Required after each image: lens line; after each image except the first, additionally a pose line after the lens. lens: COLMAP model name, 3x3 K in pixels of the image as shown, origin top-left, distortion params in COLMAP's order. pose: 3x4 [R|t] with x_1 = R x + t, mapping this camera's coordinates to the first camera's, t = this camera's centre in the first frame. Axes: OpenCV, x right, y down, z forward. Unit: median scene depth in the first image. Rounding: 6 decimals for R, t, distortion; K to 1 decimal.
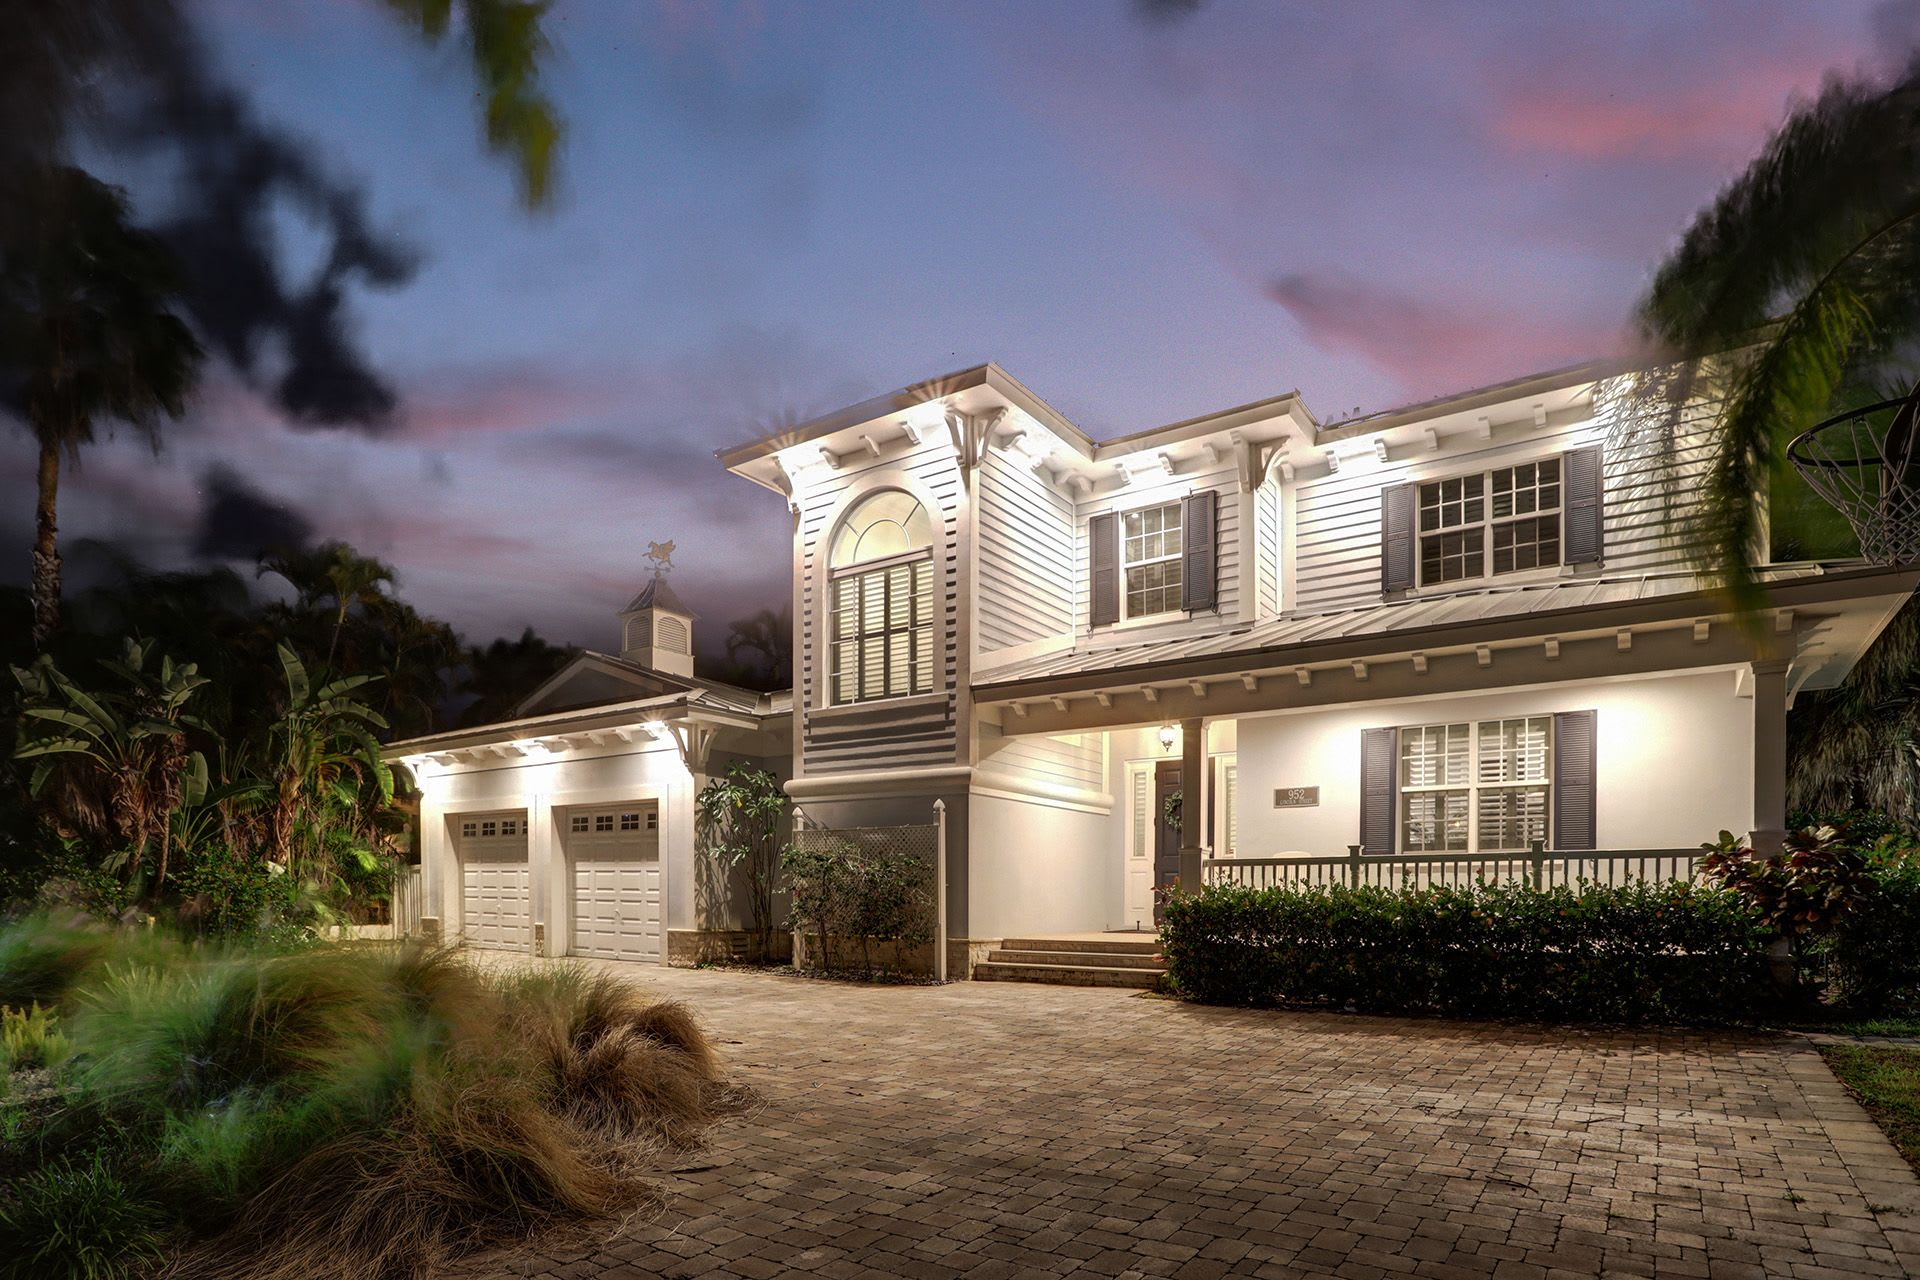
lens RADIAL K [[1024.1, 0, 959.3], [0, 1024.1, 743.6], [0, 0, 1]] dist [-0.078536, 0.000155]
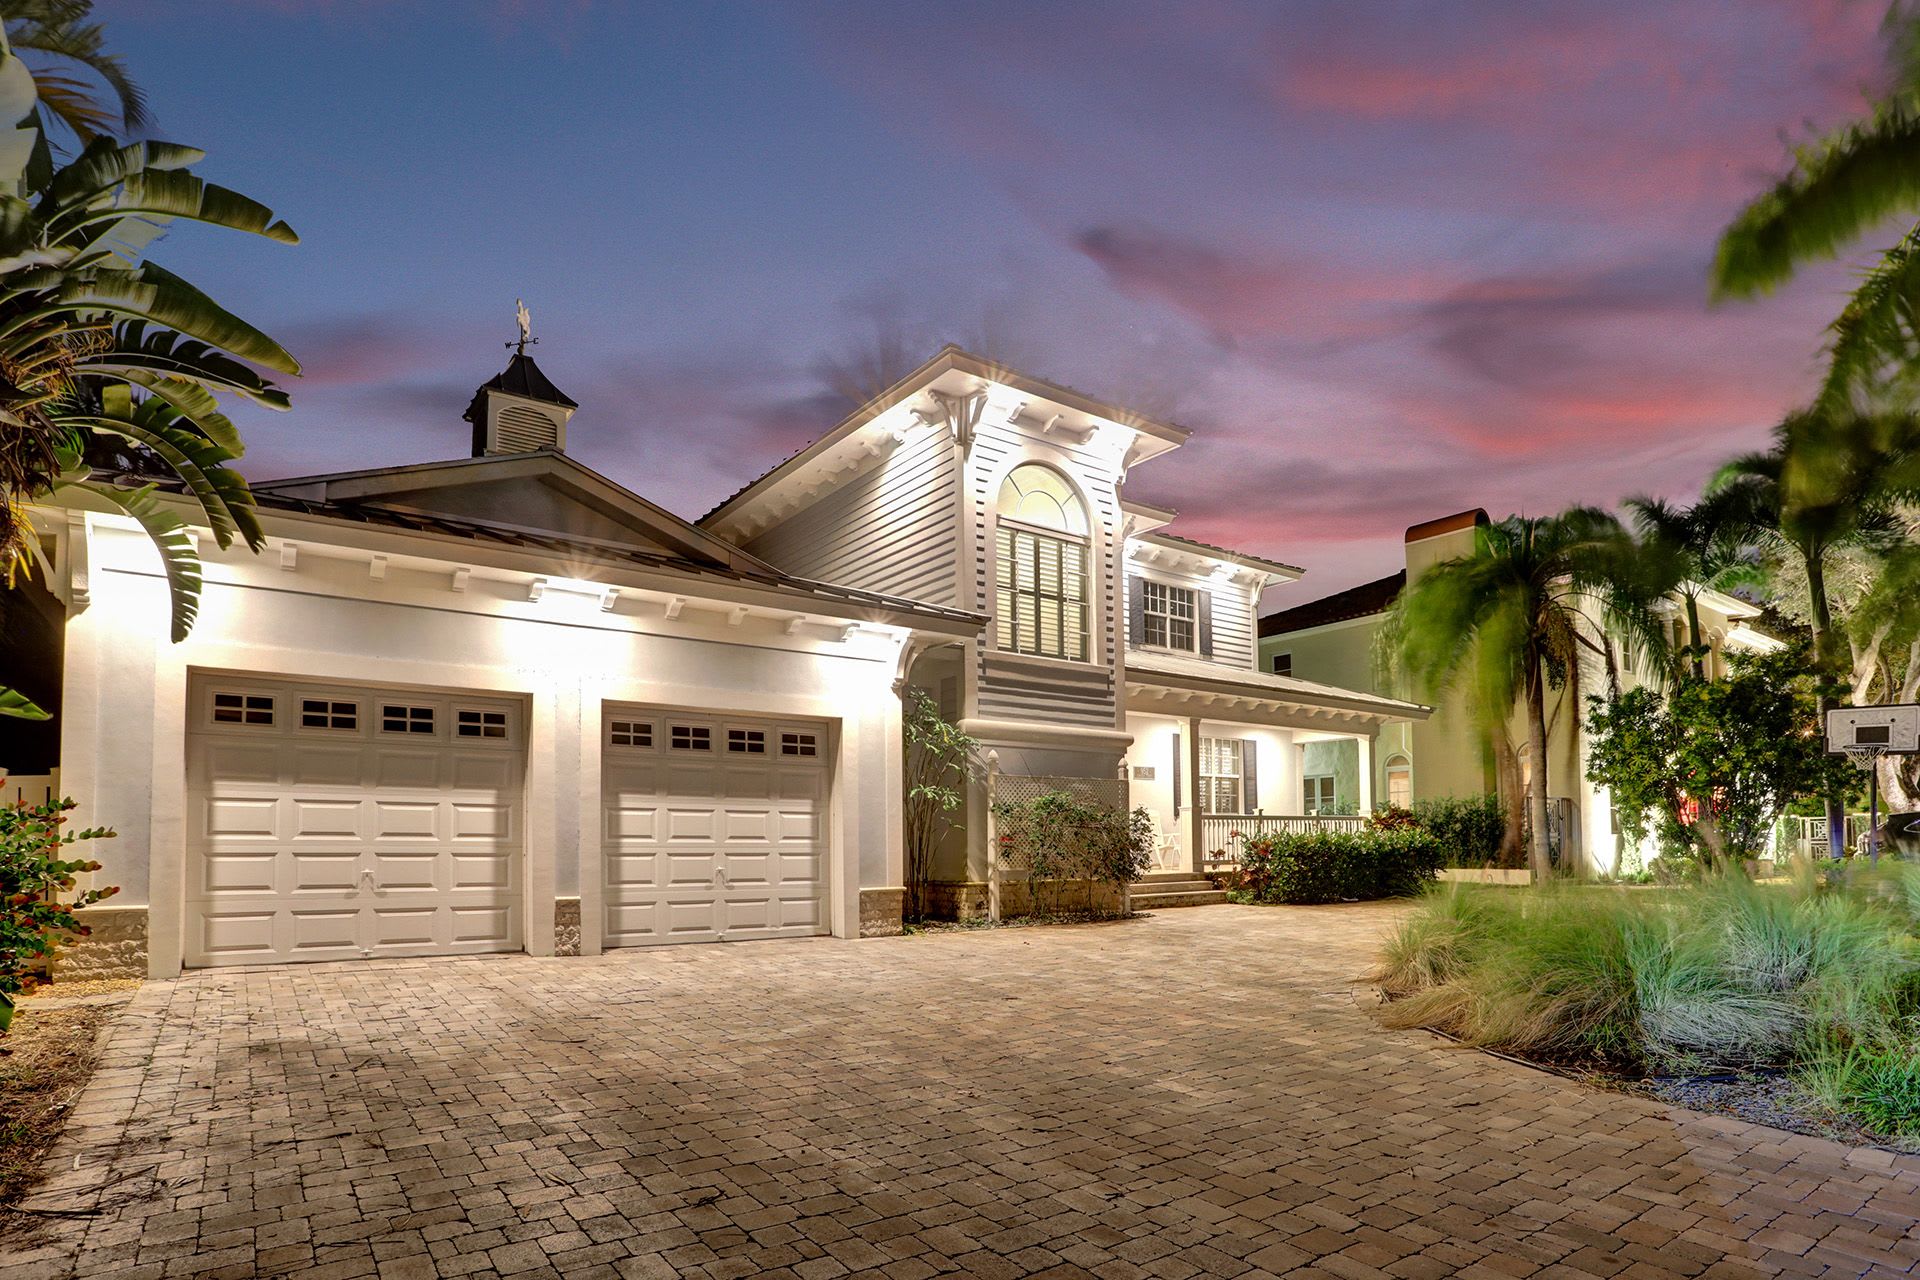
lens RADIAL K [[987.9, 0, 950.0], [0, 987.9, 620.4], [0, 0, 1]] dist [-0.078844, 0.036864]
pose [[0.336238, 0.202227, 0.919809, -1.047743], [-0.128675, 0.977379, -0.167847, 0.103964], [-0.932945, -0.061920, 0.354653, 0.713667]]
